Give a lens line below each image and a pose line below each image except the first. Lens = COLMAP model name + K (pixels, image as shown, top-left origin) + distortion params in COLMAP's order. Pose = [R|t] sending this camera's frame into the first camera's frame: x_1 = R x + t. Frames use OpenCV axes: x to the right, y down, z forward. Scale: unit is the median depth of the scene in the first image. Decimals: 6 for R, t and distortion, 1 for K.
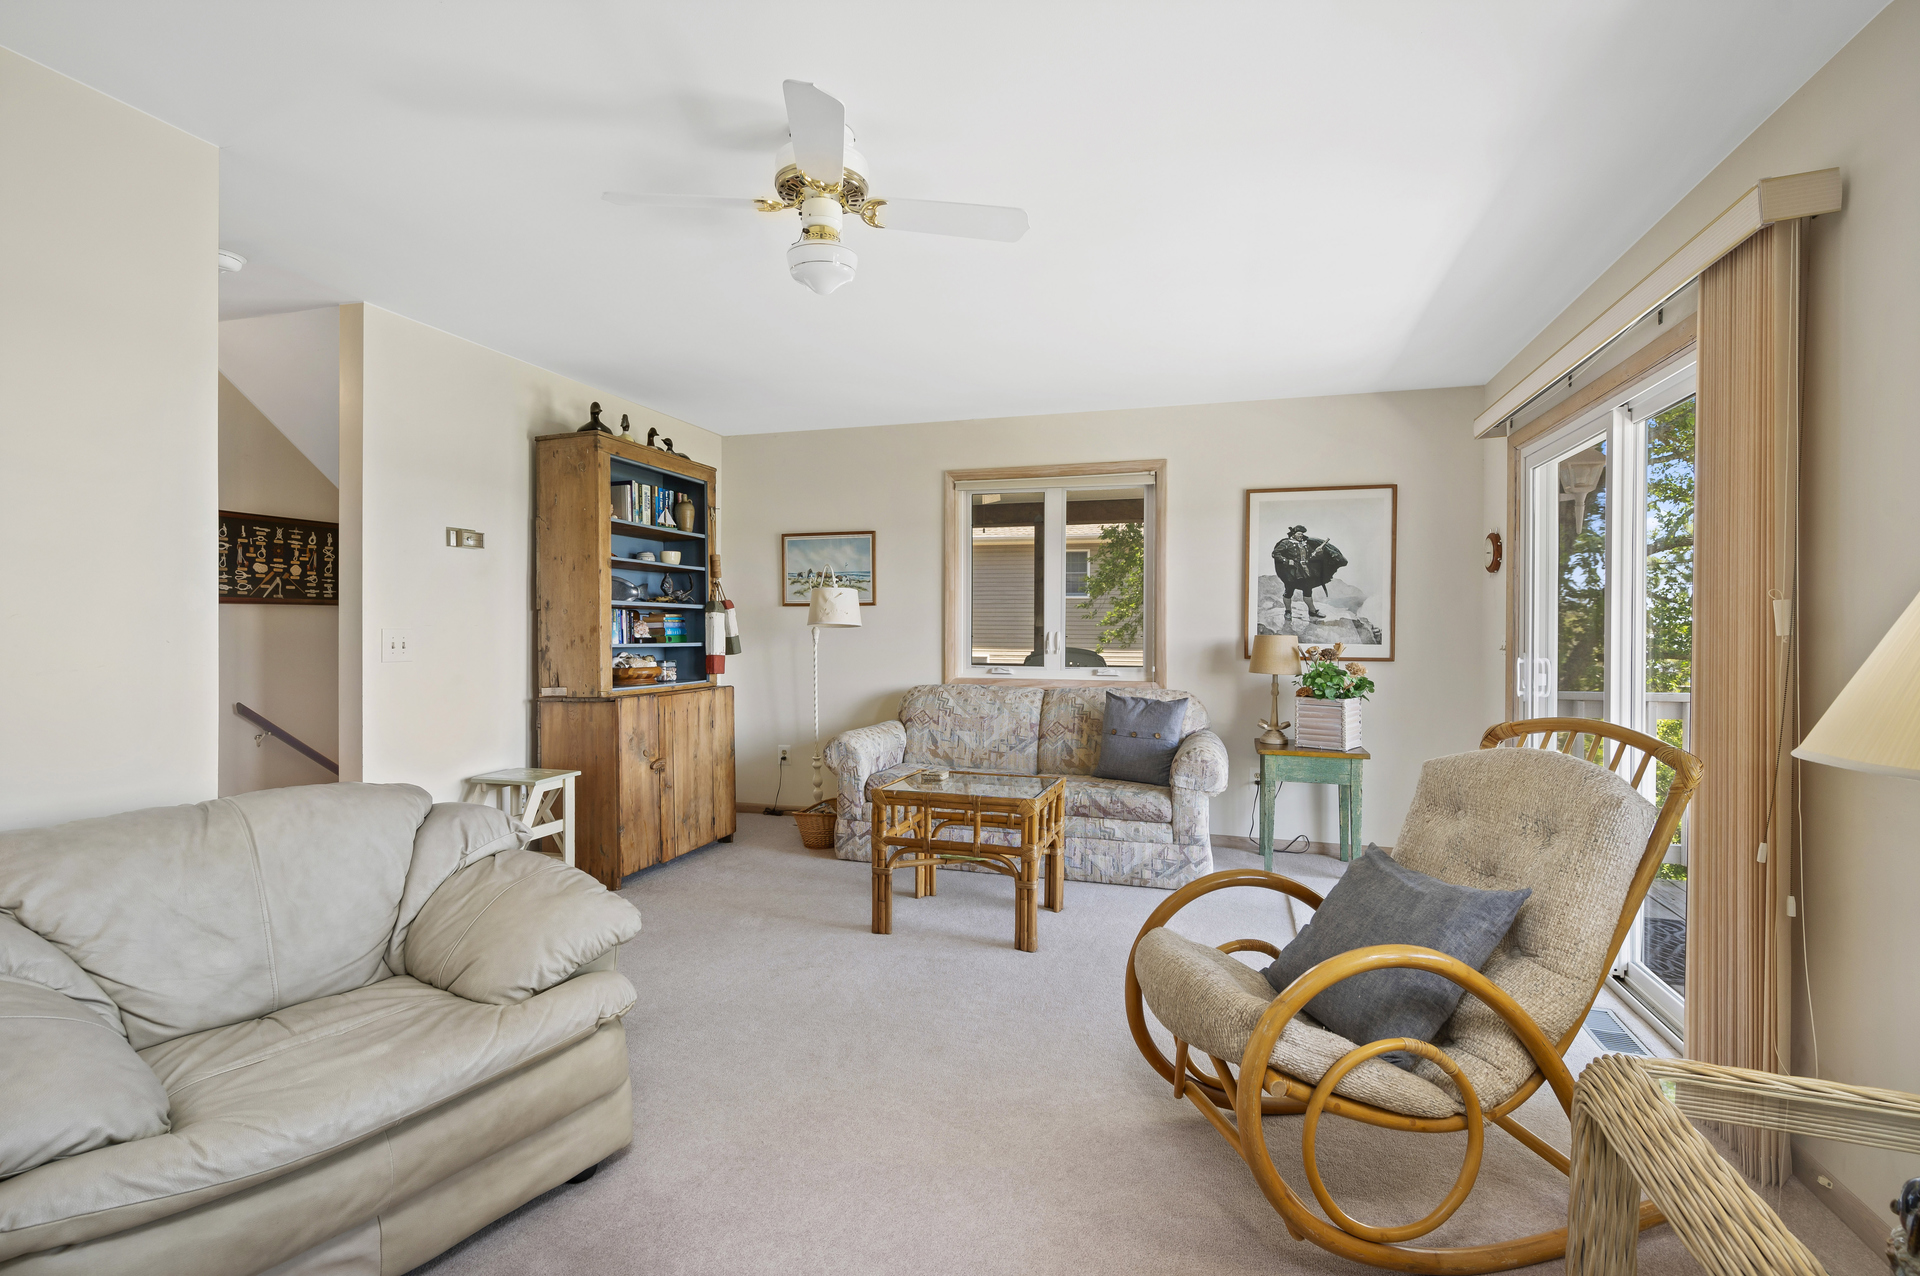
lens RADIAL K [[849.3, 0, 960.0], [0, 849.3, 638.0], [0, 0, 1]] dist [-0.000173, -0.000015]
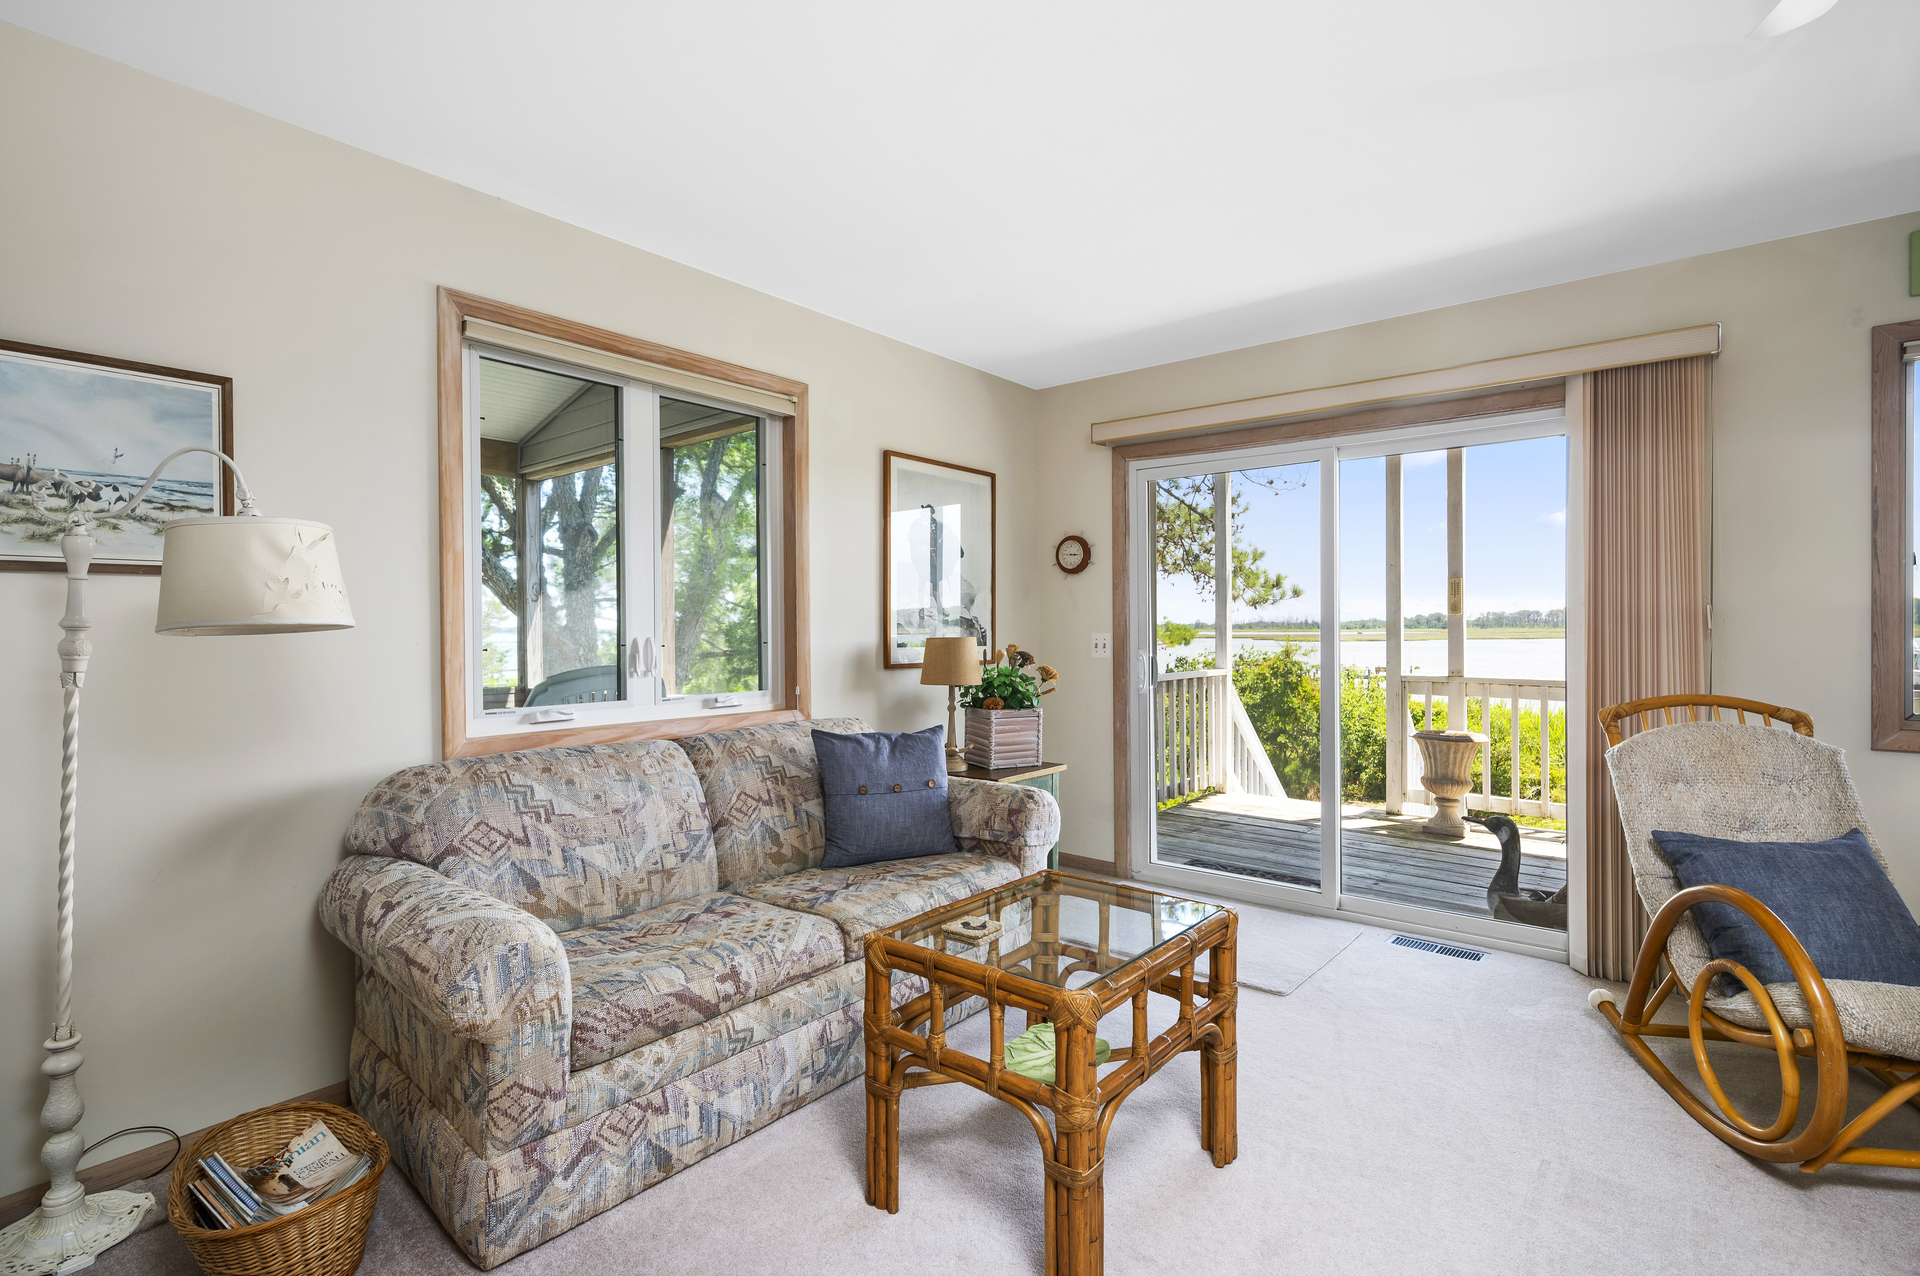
lens RADIAL K [[915.6, 0, 960.0], [0, 915.6, 638.0], [0, 0, 1]] dist [-0.000026, 0.000141]
pose [[0.375847, -0.013861, 0.926578, -0.404947], [0.021816, 0.999743, 0.006107, -0.007447], [-0.926425, 0.017919, 0.376053, 0.620202]]
